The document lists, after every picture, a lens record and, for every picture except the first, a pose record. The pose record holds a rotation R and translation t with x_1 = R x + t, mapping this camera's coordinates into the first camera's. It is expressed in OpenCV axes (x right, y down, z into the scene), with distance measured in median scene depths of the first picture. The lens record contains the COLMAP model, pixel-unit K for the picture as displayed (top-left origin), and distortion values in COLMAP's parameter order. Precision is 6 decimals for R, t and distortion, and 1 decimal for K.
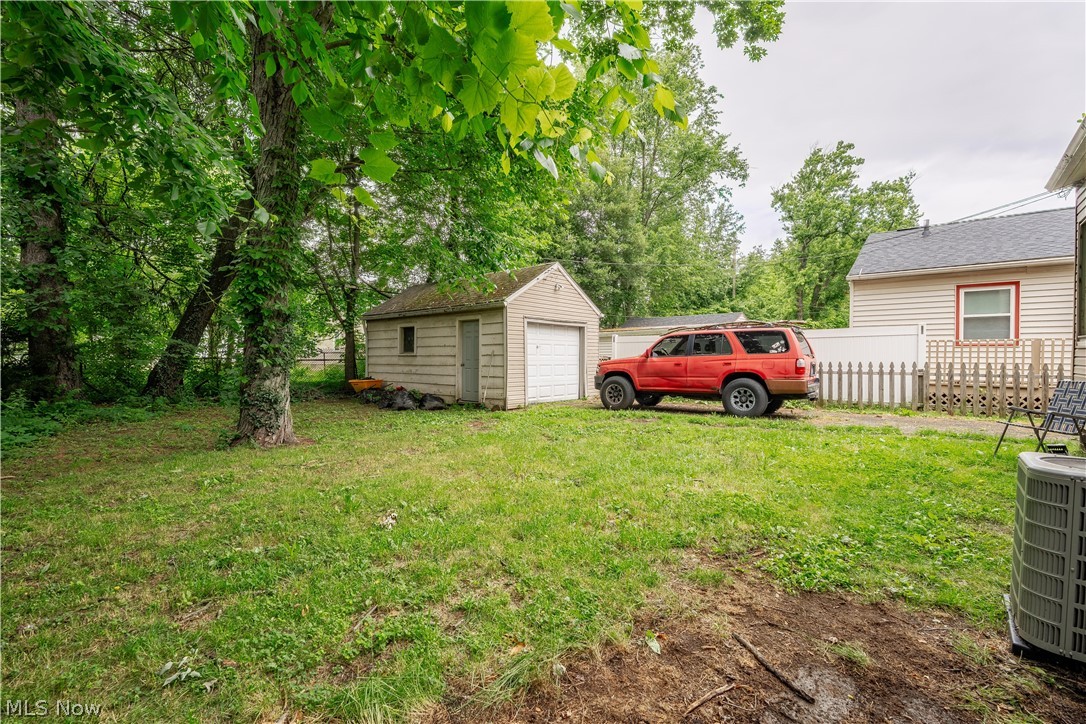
lens RADIAL K [[474.1, 0, 542.9], [0, 474.1, 363.6], [0, 0, 1]] dist [-0.005320, 0.000751]
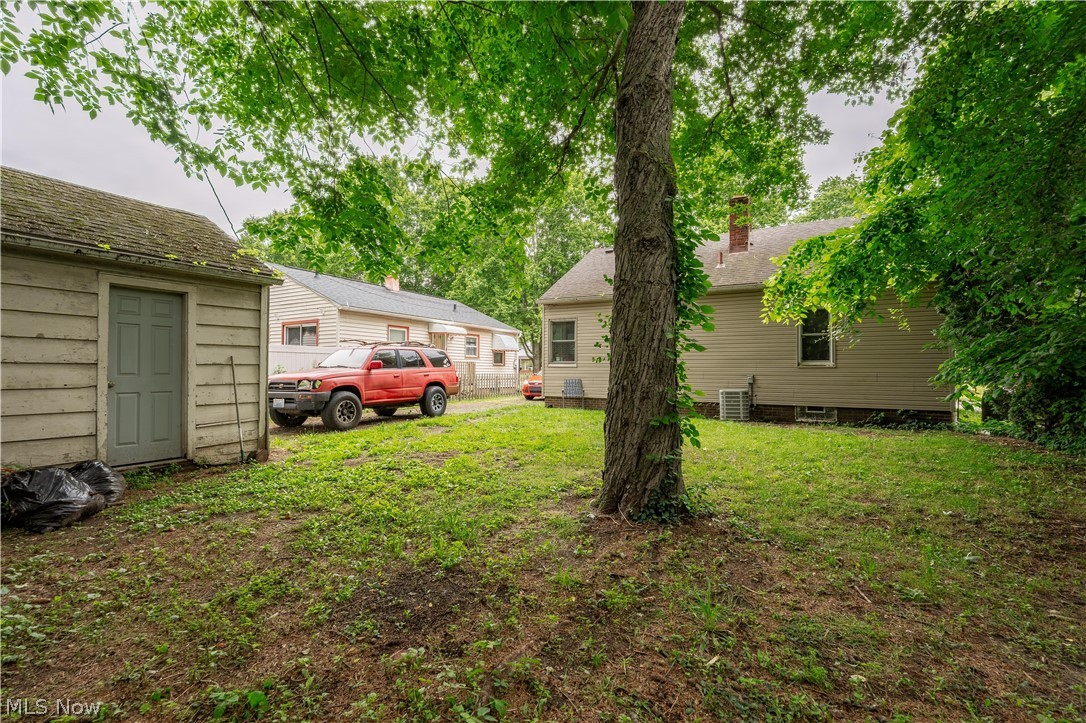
lens RADIAL K [[474.1, 0, 543.9], [0, 474.1, 364.9], [0, 0, 1]] dist [-0.005320, 0.000751]
pose [[-0.188935, 0.012027, 0.981916, -0.709281], [0.007128, 0.999915, -0.010876, -0.009213], [-0.981964, 0.004944, -0.189005, 0.727767]]
